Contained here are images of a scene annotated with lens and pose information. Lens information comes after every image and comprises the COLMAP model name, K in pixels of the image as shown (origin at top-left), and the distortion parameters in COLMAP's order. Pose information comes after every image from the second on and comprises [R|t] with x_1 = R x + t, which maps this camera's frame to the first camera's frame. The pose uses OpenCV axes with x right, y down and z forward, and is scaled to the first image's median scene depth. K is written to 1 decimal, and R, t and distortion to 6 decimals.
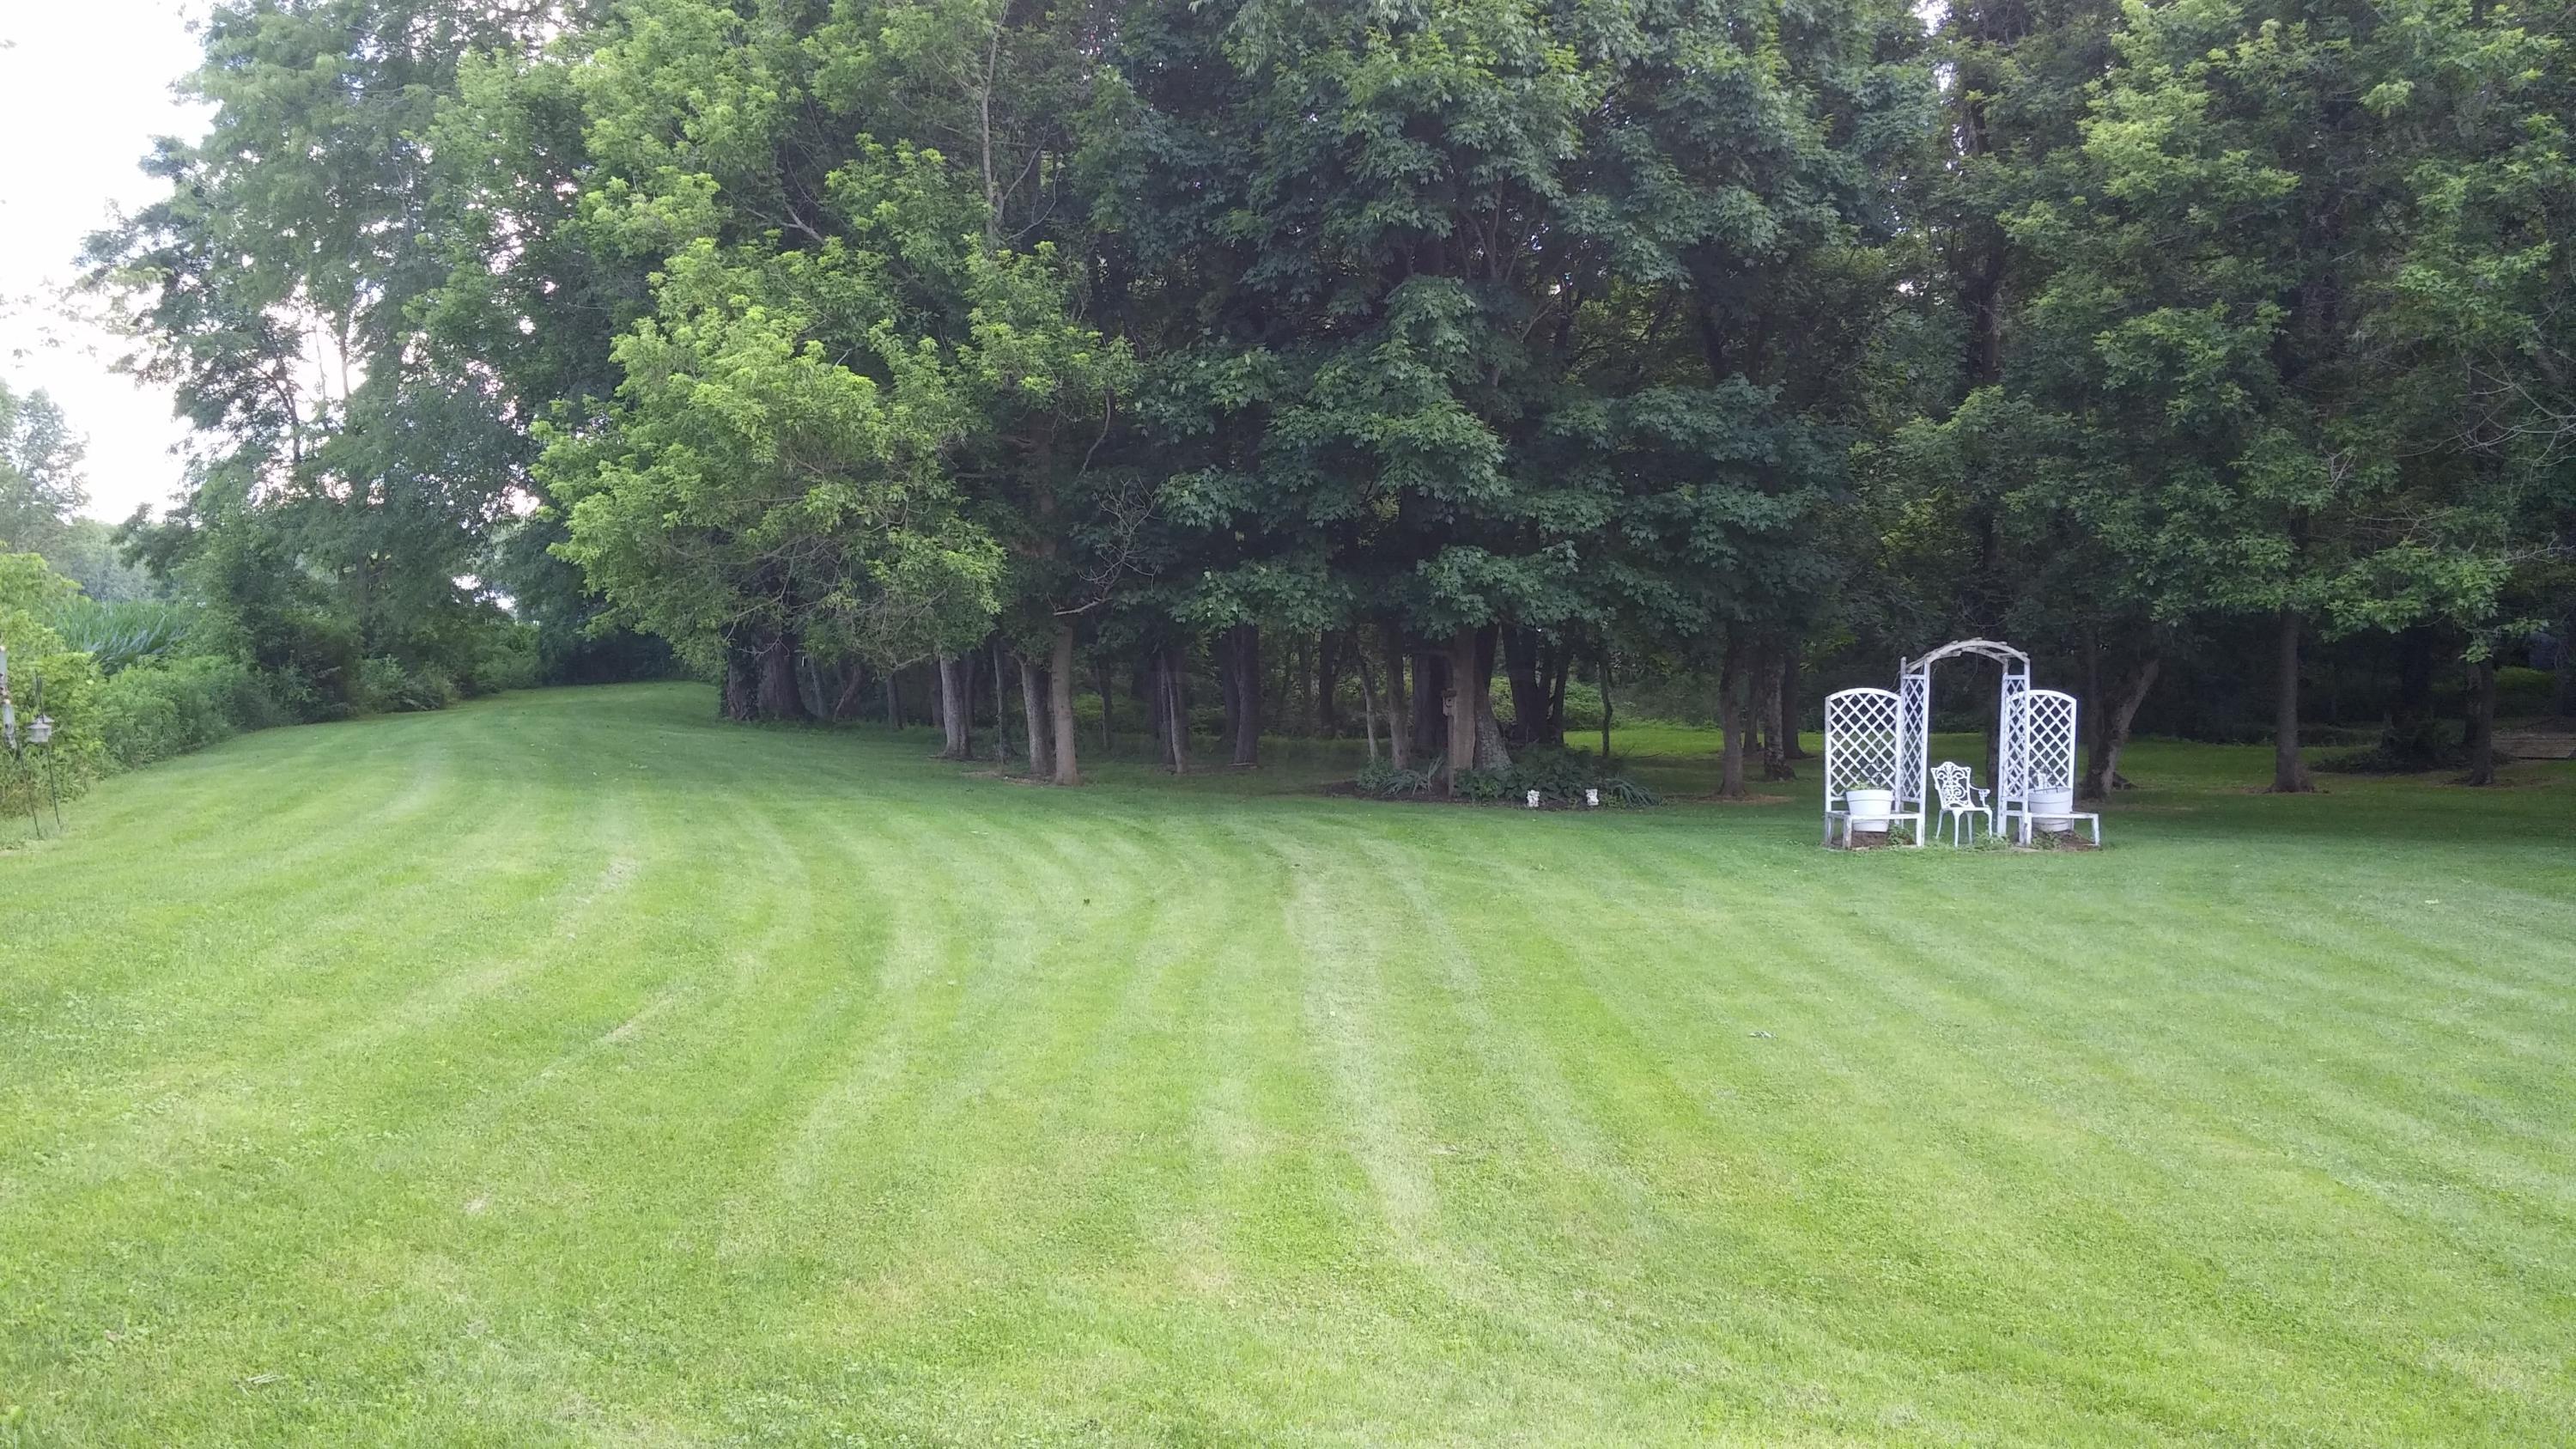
lens RADIAL K [[2042.3, 0, 1288.0], [0, 2042.3, 723.3], [0, 0, 1]] dist [-0.001878, -0.055565]
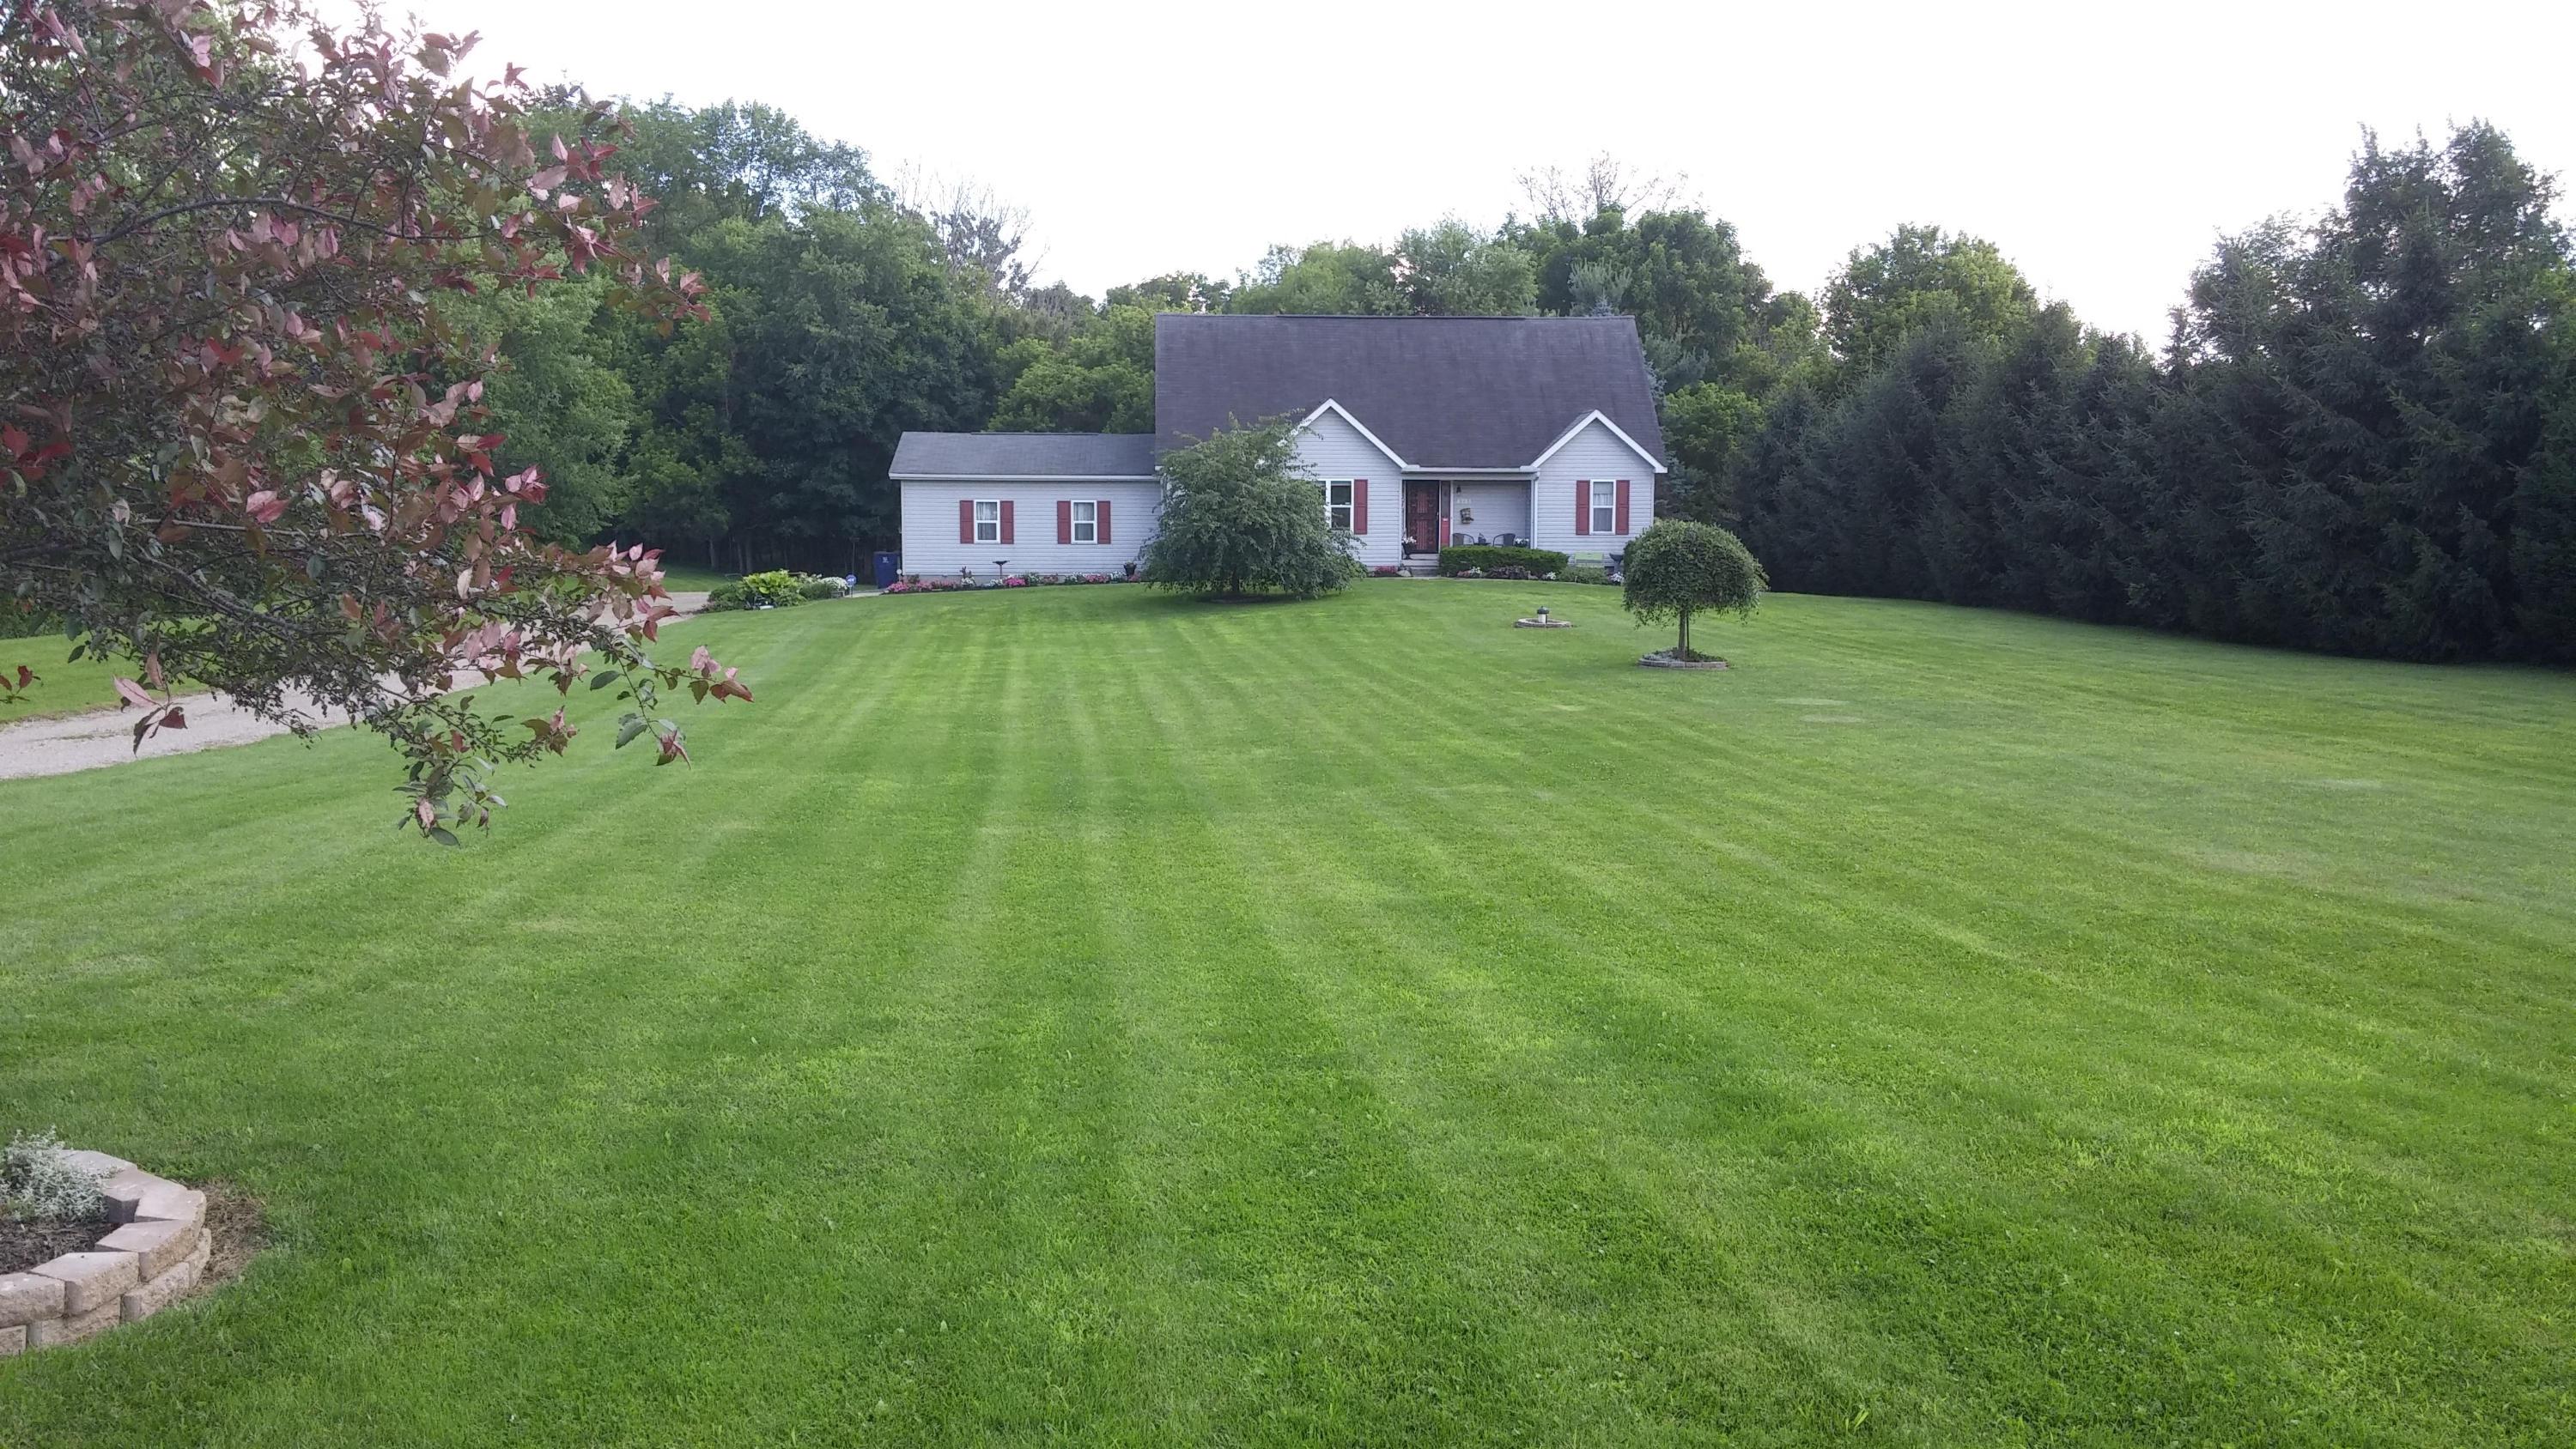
lens RADIAL K [[2041.7, 0, 1284.4], [0, 2041.7, 724.4], [0, 0, 1]] dist [-0.001878, -0.055565]
pose [[0.991801, 0.020791, 0.126091, 0.431707], [-0.027573, 0.998251, 0.052285, 0.085518], [-0.124783, -0.055333, 0.990640, -3.038032]]
